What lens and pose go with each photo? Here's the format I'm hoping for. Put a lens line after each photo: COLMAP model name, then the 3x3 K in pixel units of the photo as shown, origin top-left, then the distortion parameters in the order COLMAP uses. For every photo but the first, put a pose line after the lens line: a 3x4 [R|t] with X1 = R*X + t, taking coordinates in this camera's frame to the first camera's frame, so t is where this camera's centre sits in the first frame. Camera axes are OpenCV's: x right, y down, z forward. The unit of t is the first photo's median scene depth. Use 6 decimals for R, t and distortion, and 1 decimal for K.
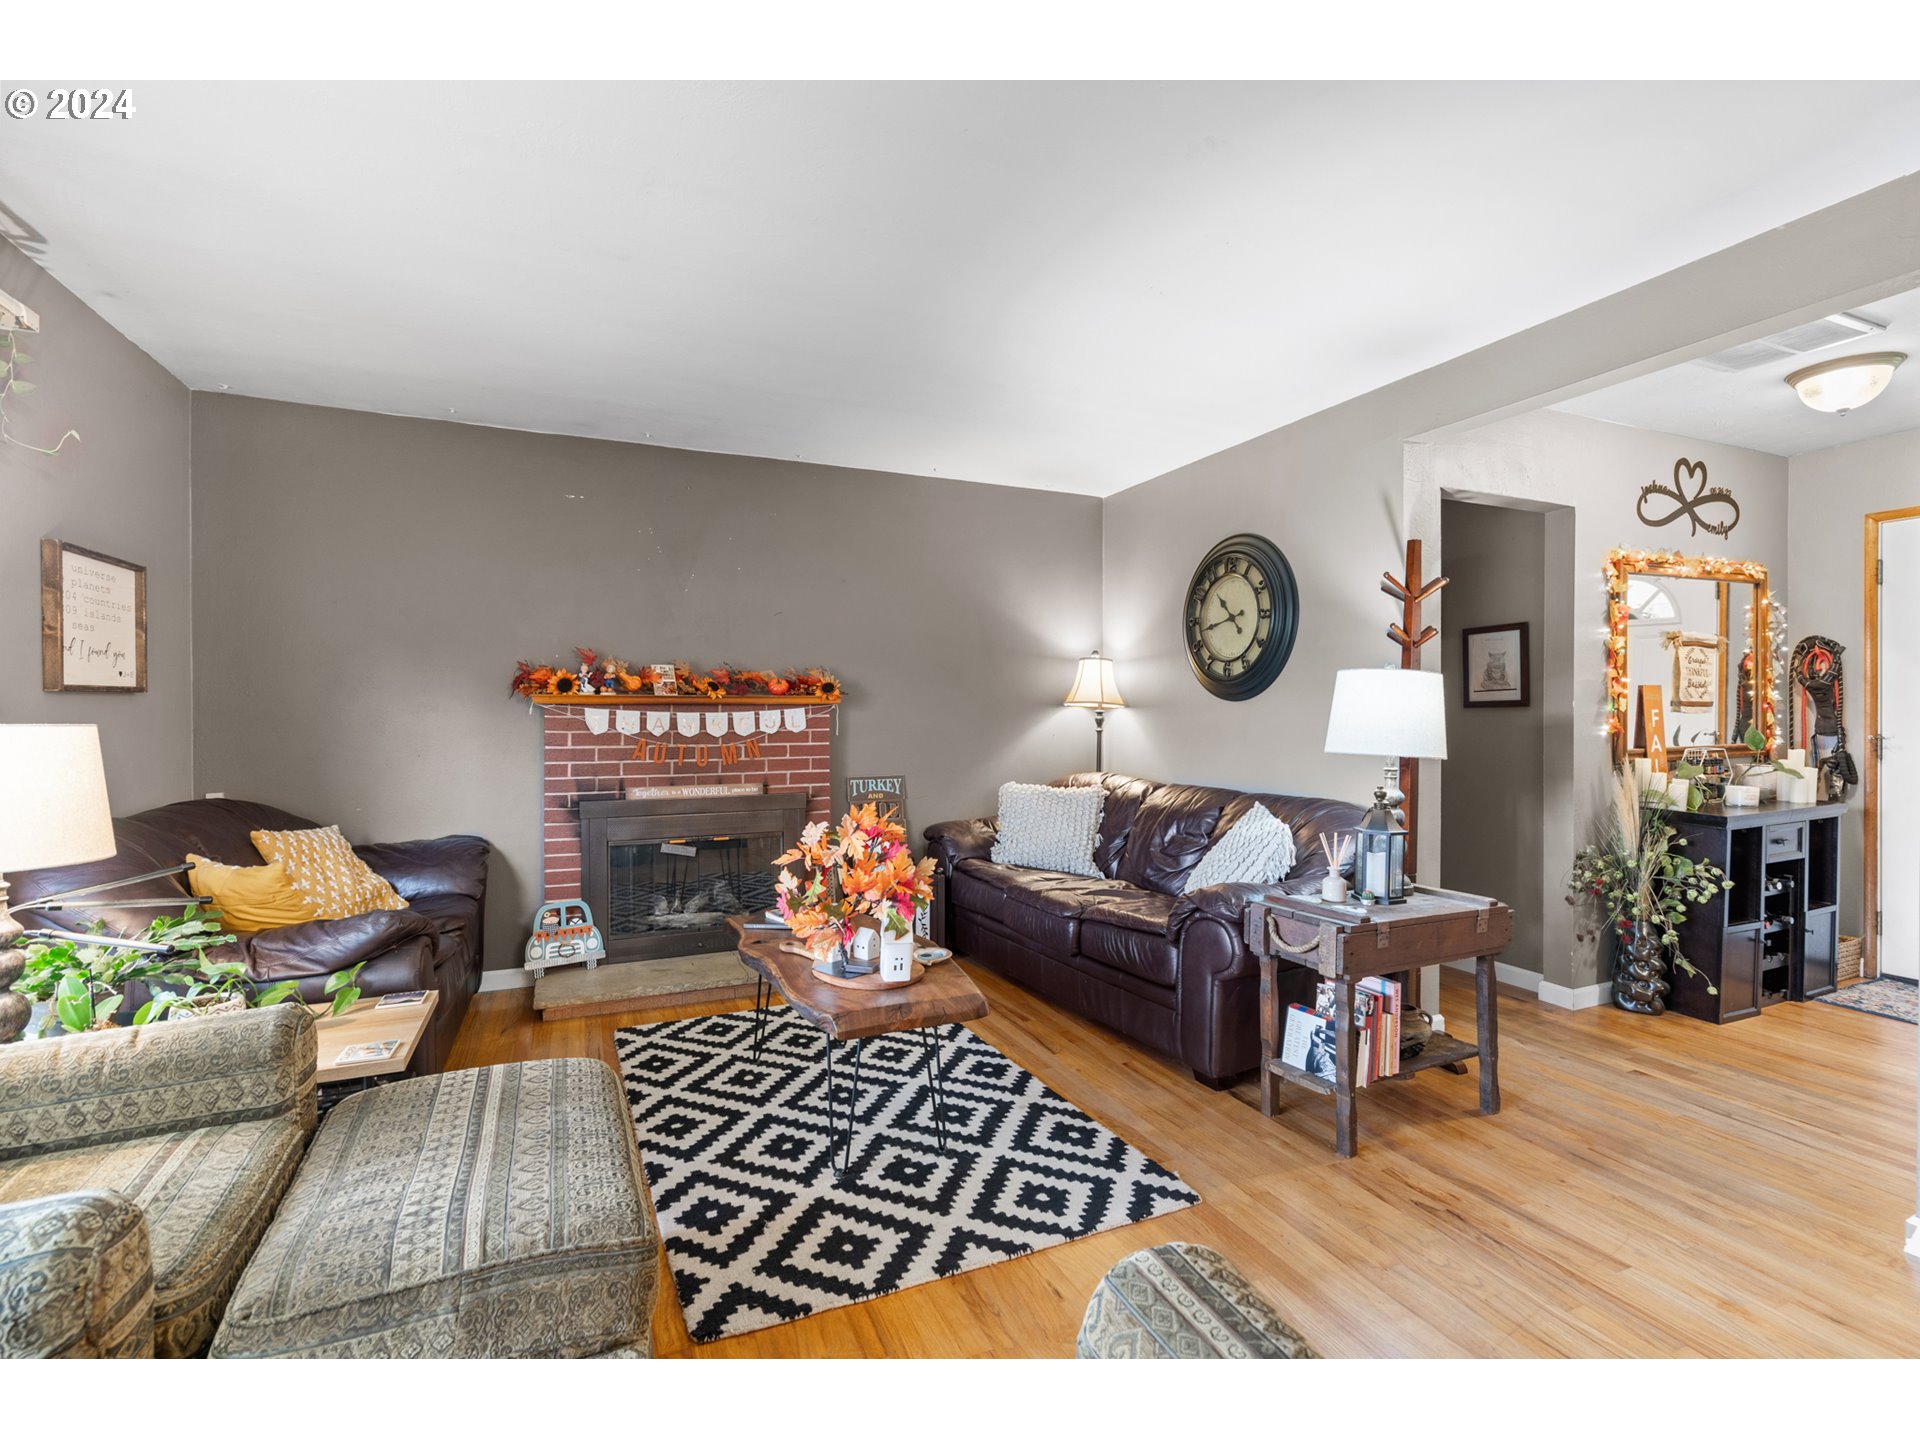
lens RADIAL K [[872.1, 0, 956.9], [0, 872.1, 714.5], [0, 0, 1]] dist [-0.003281, -0.000509]
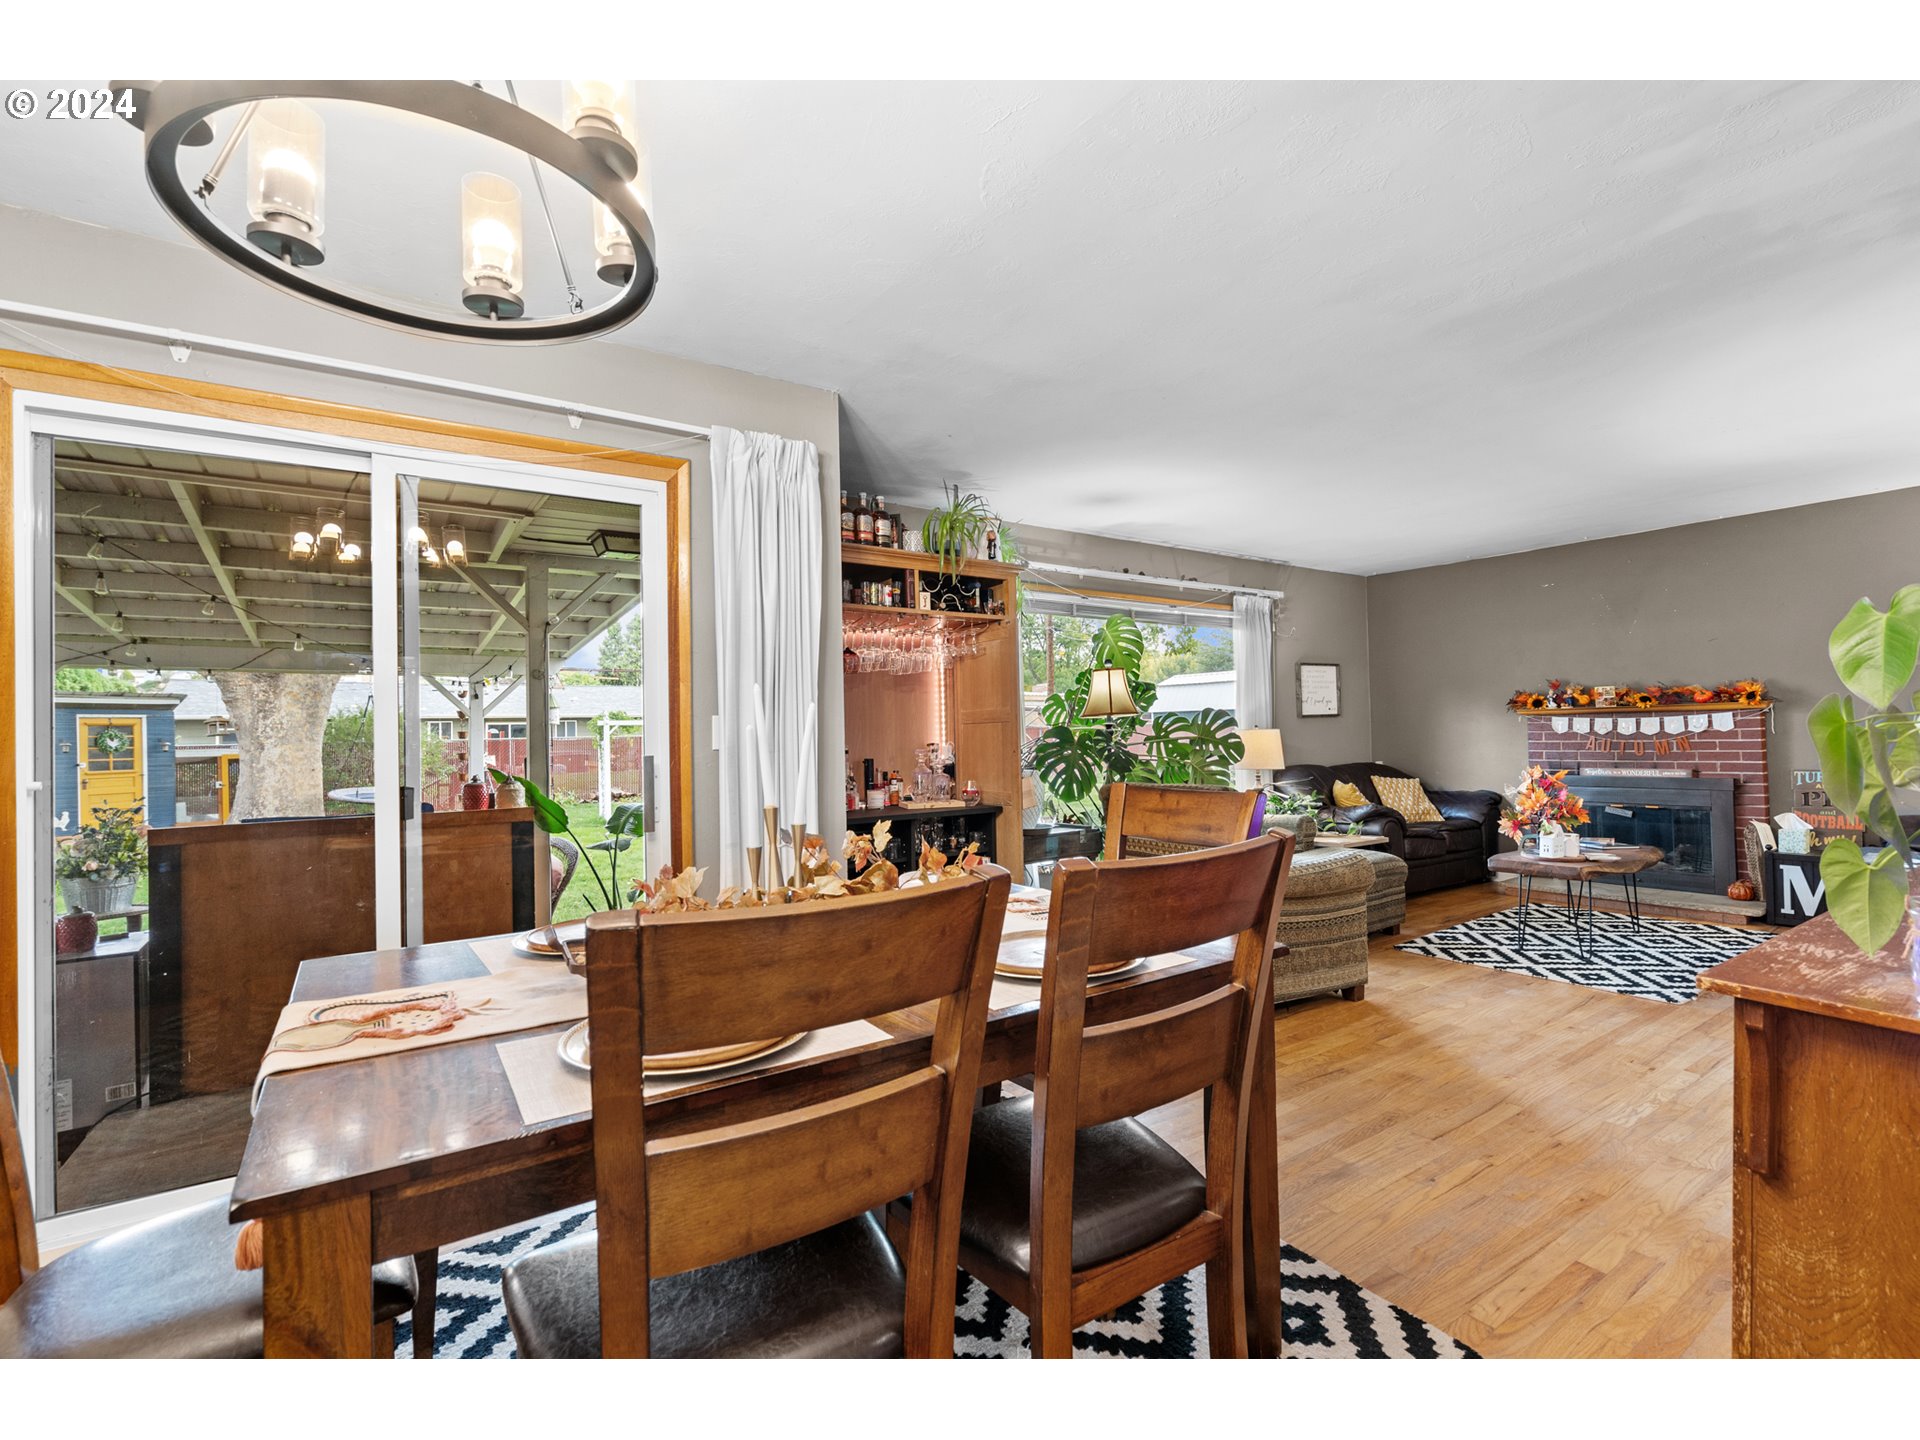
lens RADIAL K [[872.1, 0, 953.7], [0, 872.1, 723.0], [0, 0, 1]] dist [-0.003281, -0.000509]
pose [[0.175011, -0.018649, -0.984390, 0.933622], [0.016614, 0.999734, -0.015986, 0.010738], [0.984426, -0.013557, 0.175274, -0.358849]]
